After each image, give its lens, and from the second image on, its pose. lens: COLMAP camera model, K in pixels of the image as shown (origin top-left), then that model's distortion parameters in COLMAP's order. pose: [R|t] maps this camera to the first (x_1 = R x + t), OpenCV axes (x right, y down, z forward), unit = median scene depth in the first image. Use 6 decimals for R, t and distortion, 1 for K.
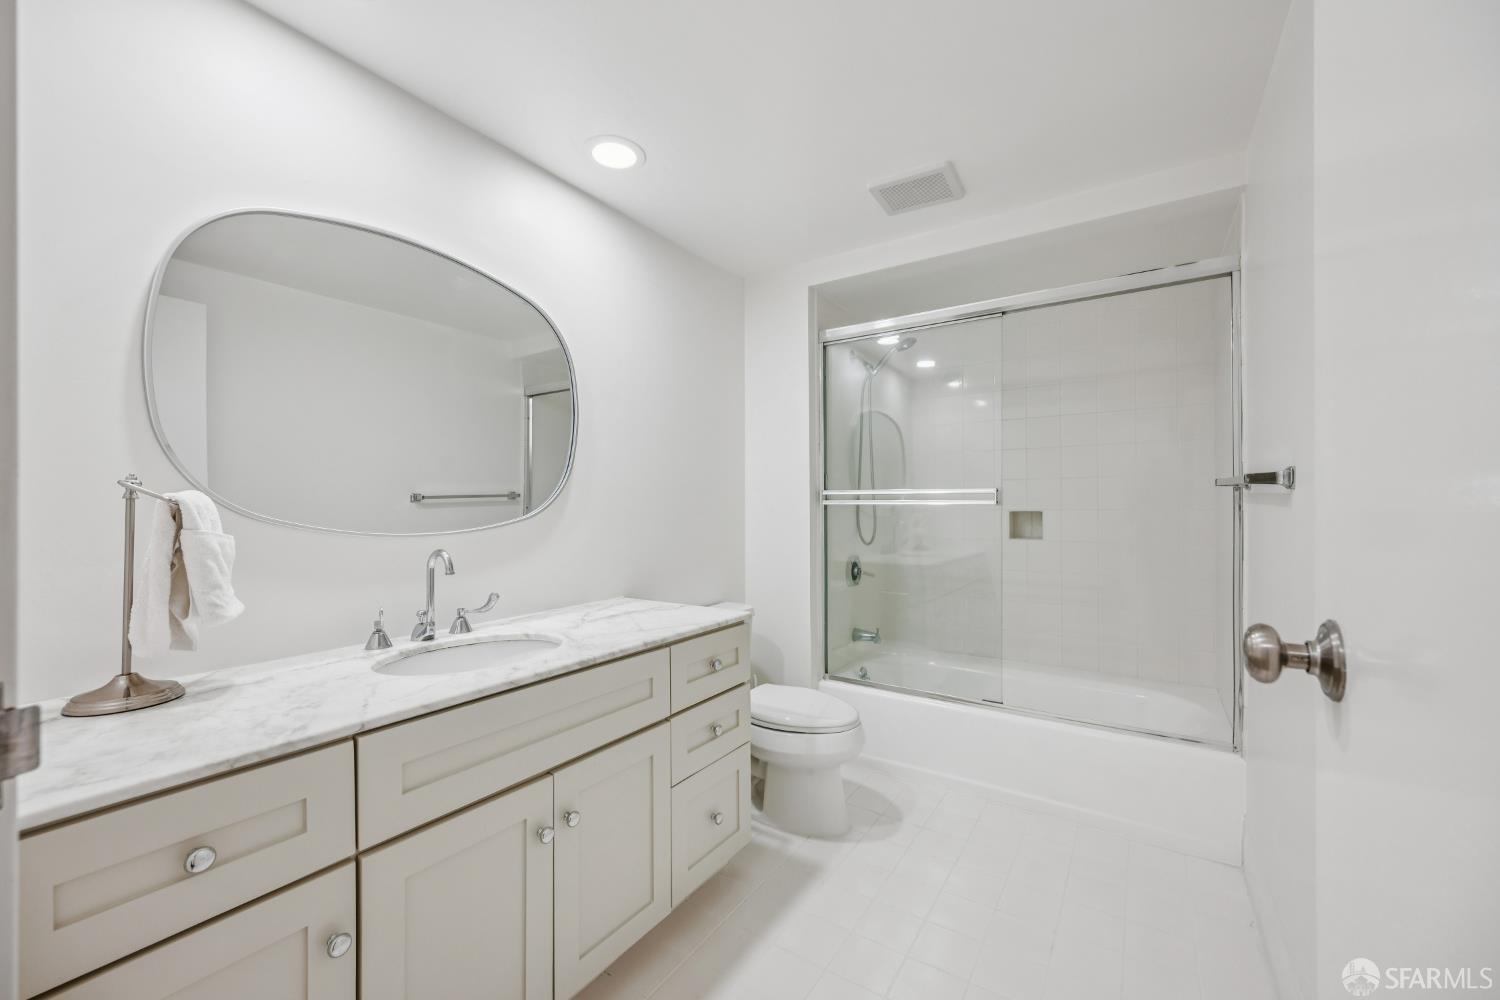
lens RADIAL K [[586.2, 0, 748.4], [0, 586.2, 505.5], [0, 0, 1]] dist [-0.001627, -0.000540]
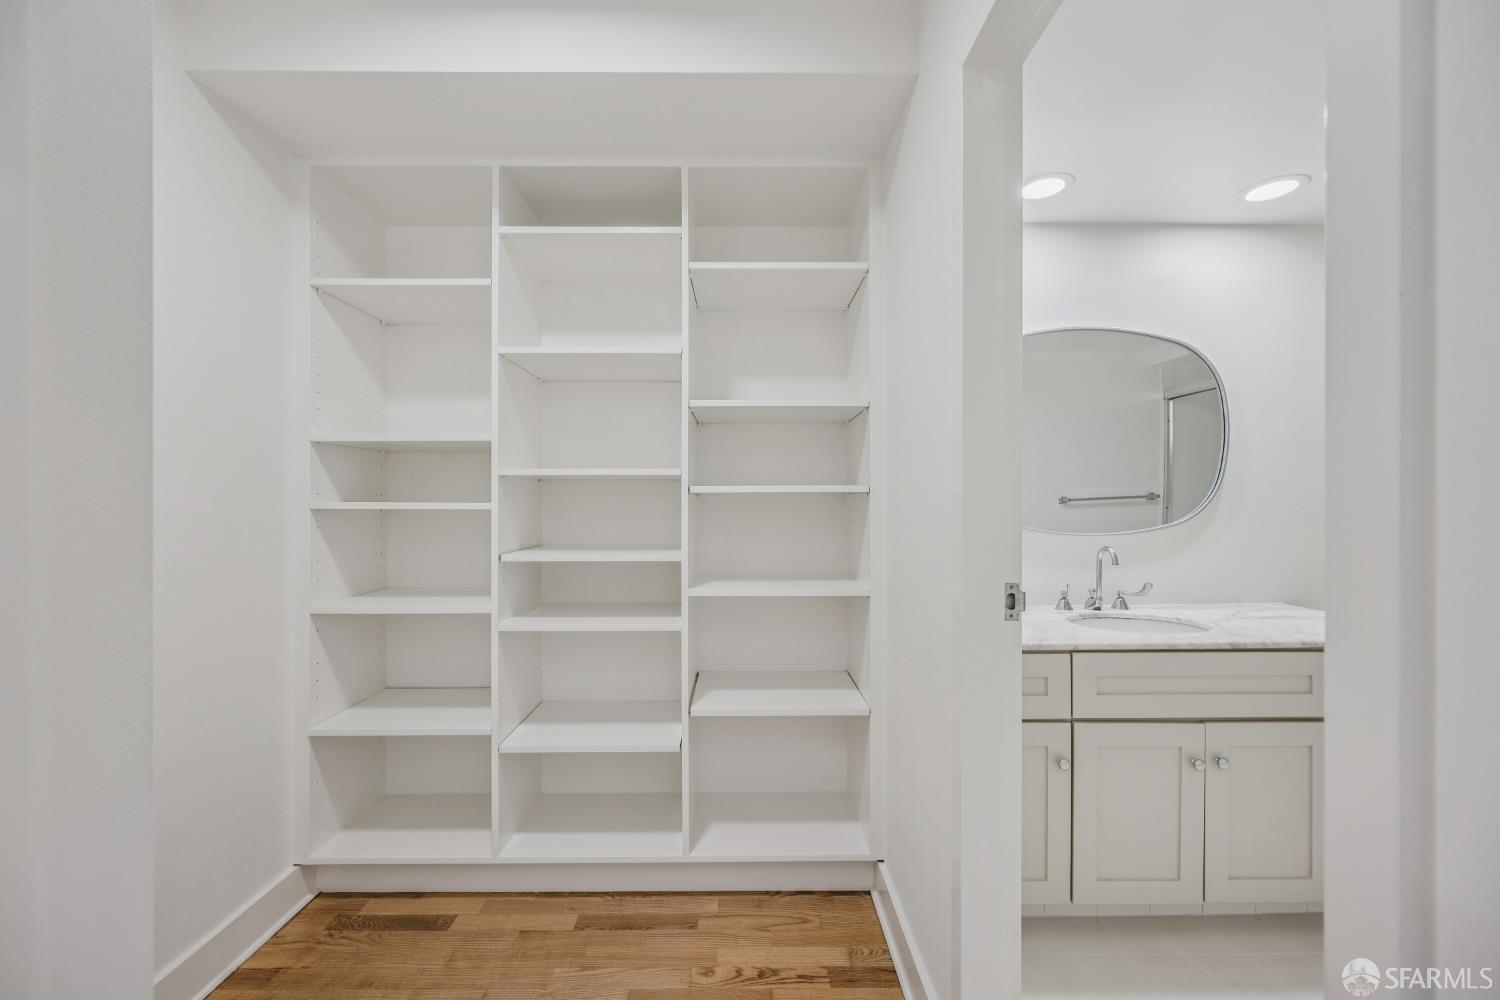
lens RADIAL K [[586.2, 0, 746.6], [0, 586.2, 504.7], [0, 0, 1]] dist [-0.001627, -0.000540]
pose [[0.565379, 0.007278, -0.824799, 0.096518], [0.004034, 0.999925, 0.011589, -0.030478], [0.824821, -0.009880, 0.565307, -0.343194]]
